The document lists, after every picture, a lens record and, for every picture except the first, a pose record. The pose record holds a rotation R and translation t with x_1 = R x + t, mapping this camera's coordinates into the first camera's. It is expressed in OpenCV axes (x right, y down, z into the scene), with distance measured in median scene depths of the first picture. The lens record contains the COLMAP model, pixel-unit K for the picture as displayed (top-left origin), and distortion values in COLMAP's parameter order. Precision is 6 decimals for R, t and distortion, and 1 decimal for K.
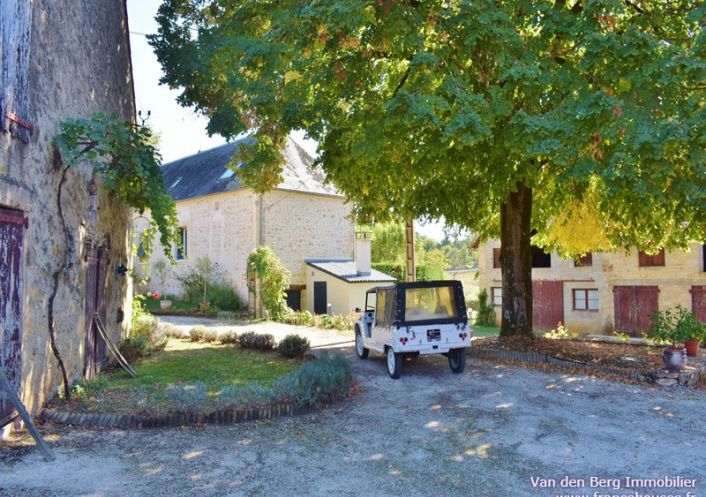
lens RADIAL K [[608.3, 0, 353.0], [0, 608.3, 248.5], [0, 0, 1]] dist [-0.108316, 0.000928]
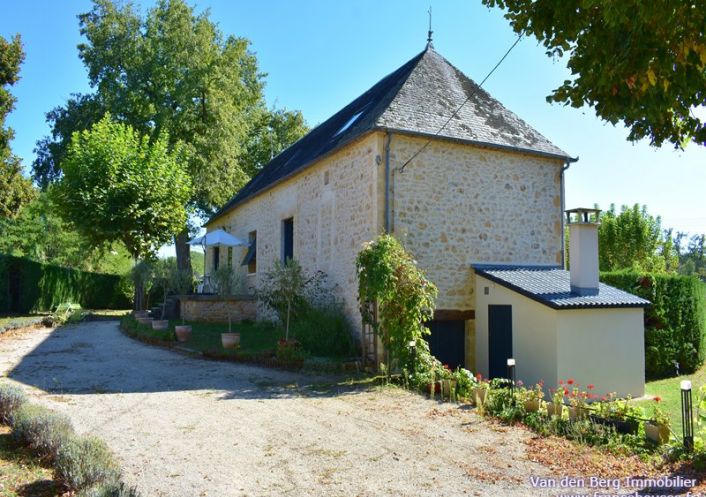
lens RADIAL K [[608.3, 0, 353.0], [0, 608.3, 248.5], [0, 0, 1]] dist [-0.108316, 0.000928]
pose [[0.948503, -0.012364, -0.316525, -0.008421], [0.002708, 0.999518, -0.030926, 0.022727], [0.316755, 0.028477, 0.948080, 0.497574]]
